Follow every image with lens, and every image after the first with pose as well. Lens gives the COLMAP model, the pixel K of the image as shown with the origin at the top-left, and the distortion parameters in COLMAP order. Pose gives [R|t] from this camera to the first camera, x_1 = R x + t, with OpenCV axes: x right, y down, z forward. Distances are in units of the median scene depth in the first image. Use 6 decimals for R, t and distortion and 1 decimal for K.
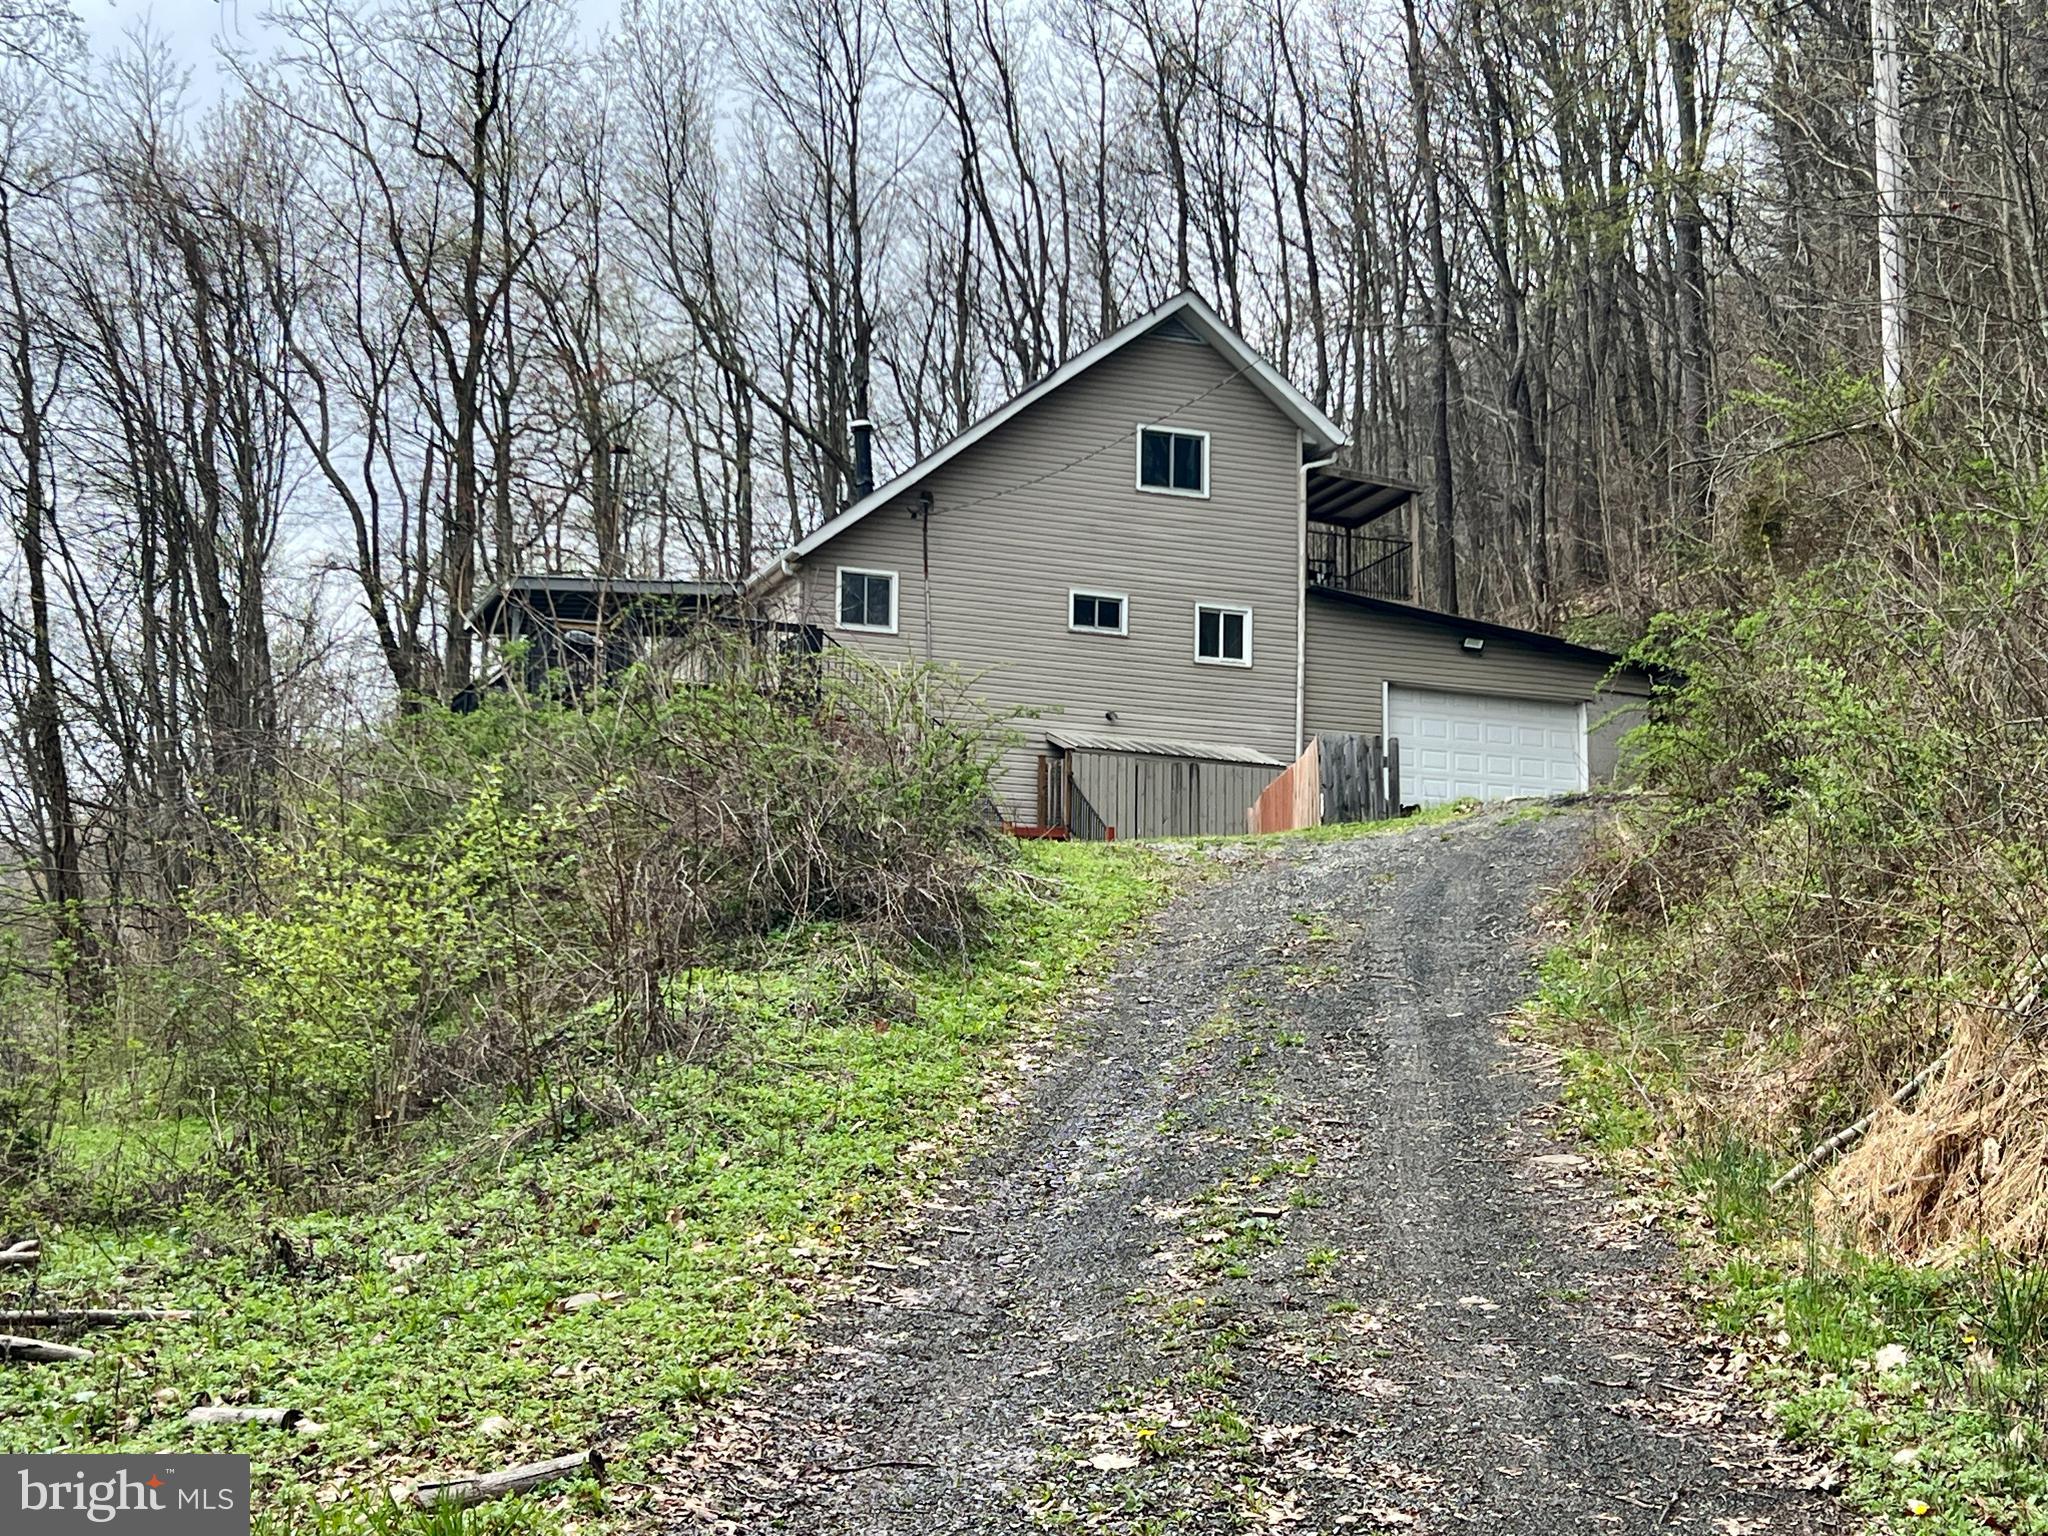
lens RADIAL K [[3017.4, 0, 1026.1], [0, 3017.4, 767.9], [0, 0, 1]] dist [0.016690, 0.000000]
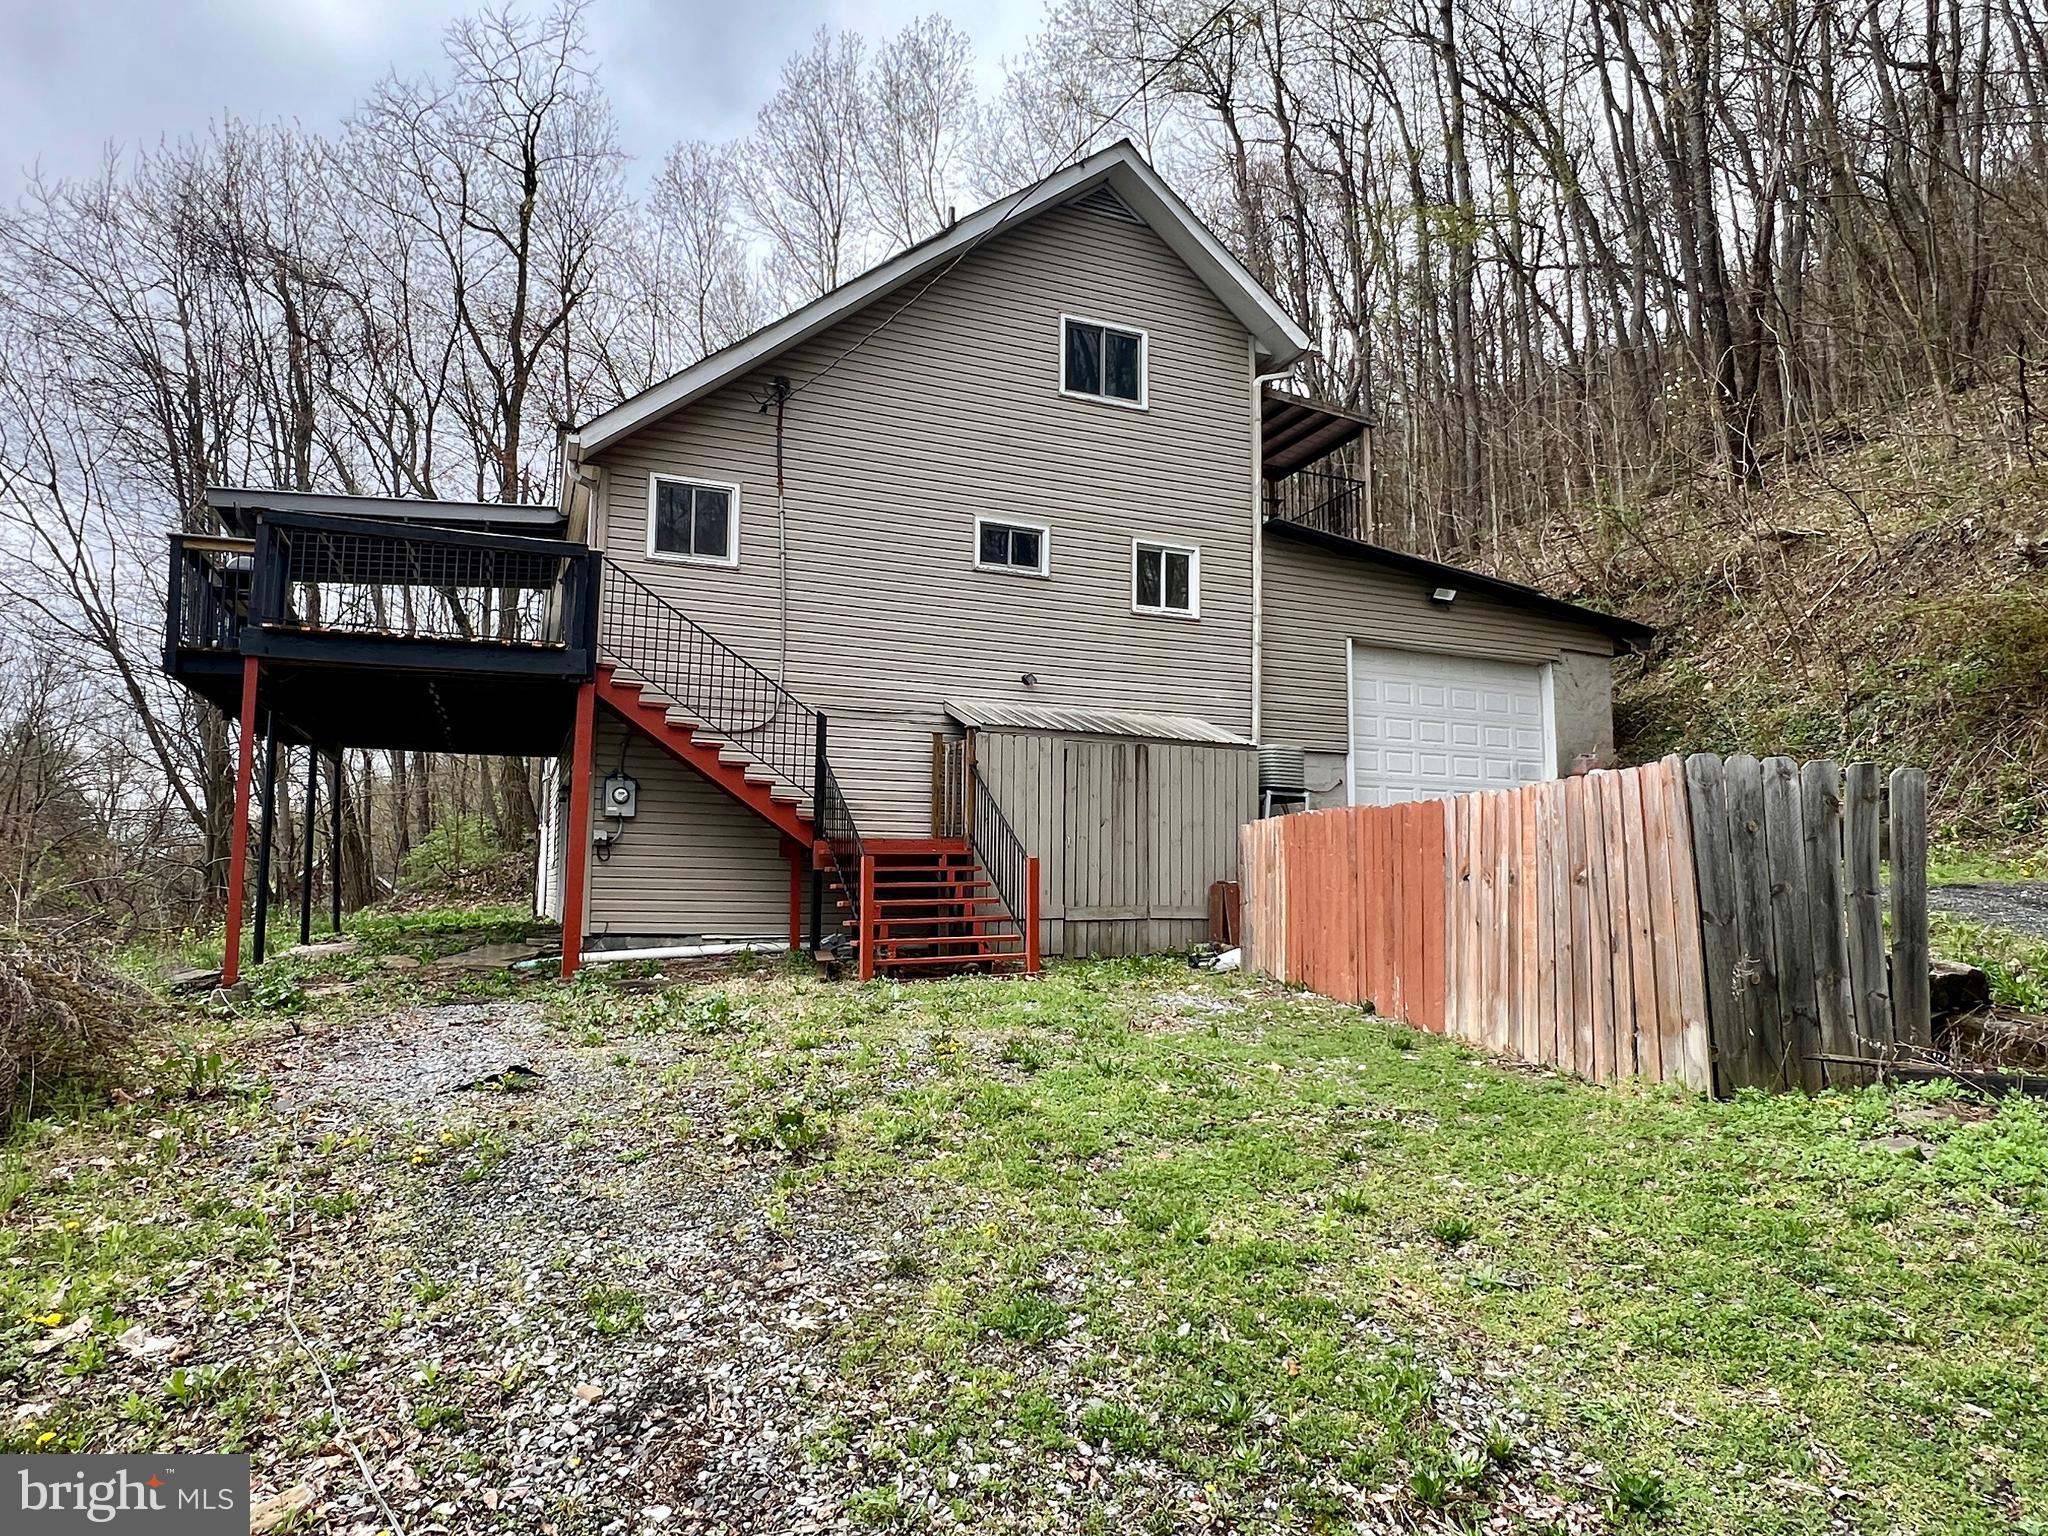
lens RADIAL K [[1220.6, 0, 1012.3], [0, 1220.6, 771.3], [0, 0, 1]] dist [-0.006340, -0.000123]
pose [[0.999588, -0.002157, 0.028614, 0.014503], [0.000222, 0.997721, 0.067469, -0.014634], [-0.028694, -0.067435, 0.997311, 0.670381]]
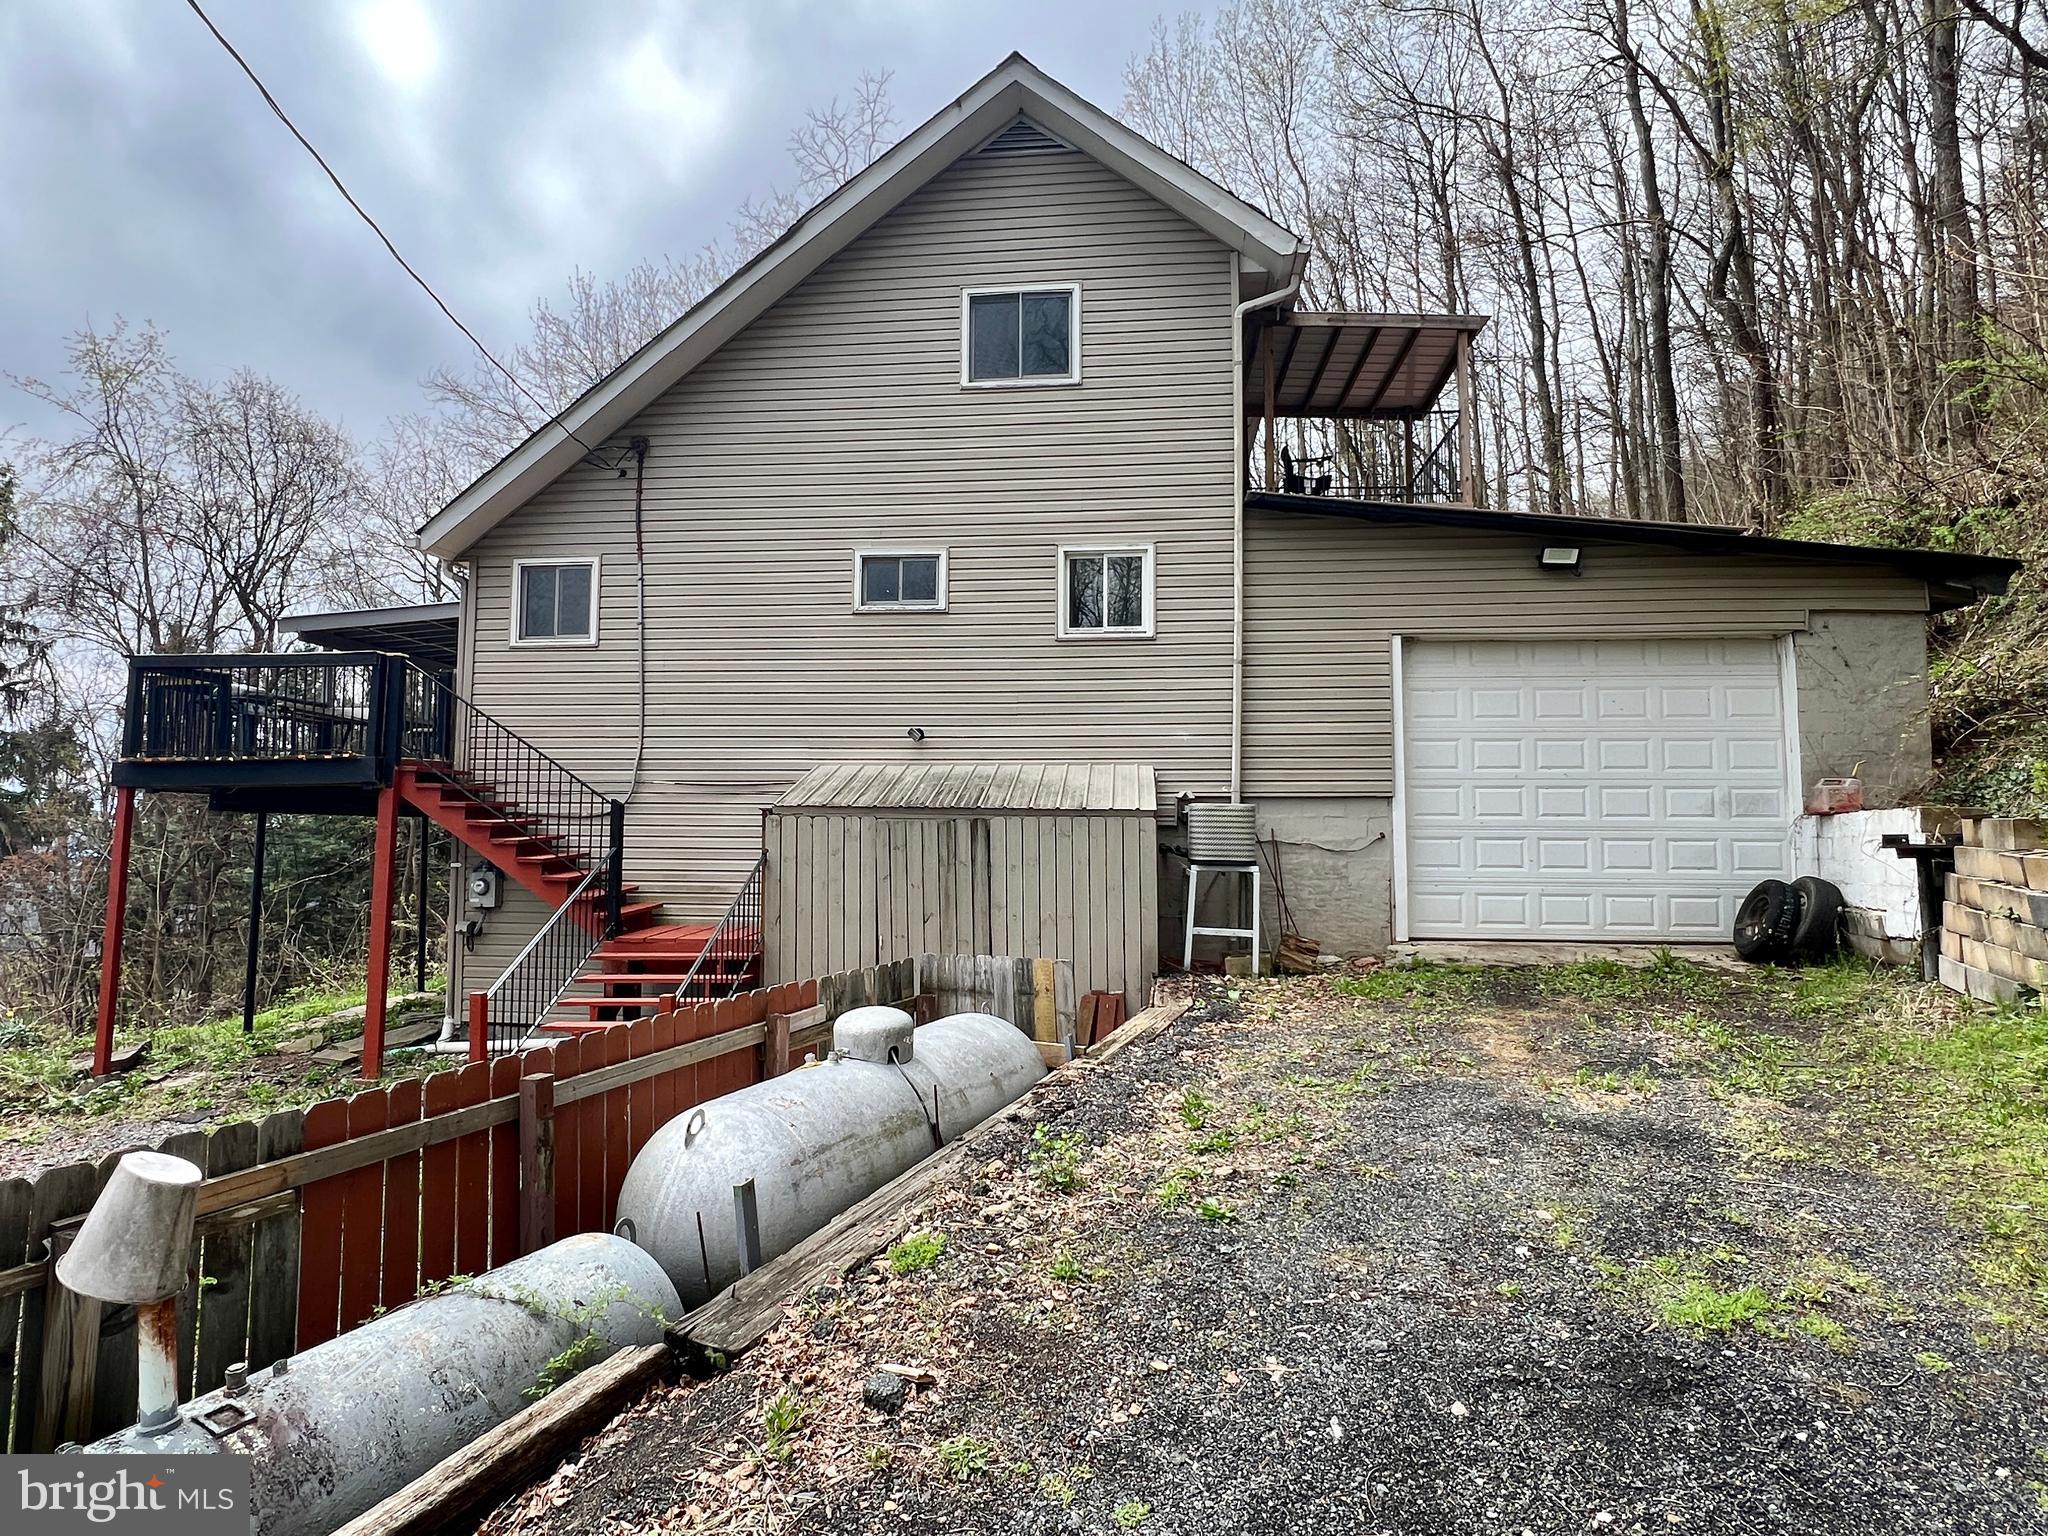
lens RADIAL K [[1084.3, 0, 1019.3], [0, 1084.3, 762.5], [0, 0, 1]] dist [-0.010940, 0.000398]
pose [[0.891550, -0.040771, -0.451083, 0.151926], [0.085201, 0.993257, 0.078620, -0.027439], [0.444836, -0.108527, 0.889012, 0.780891]]
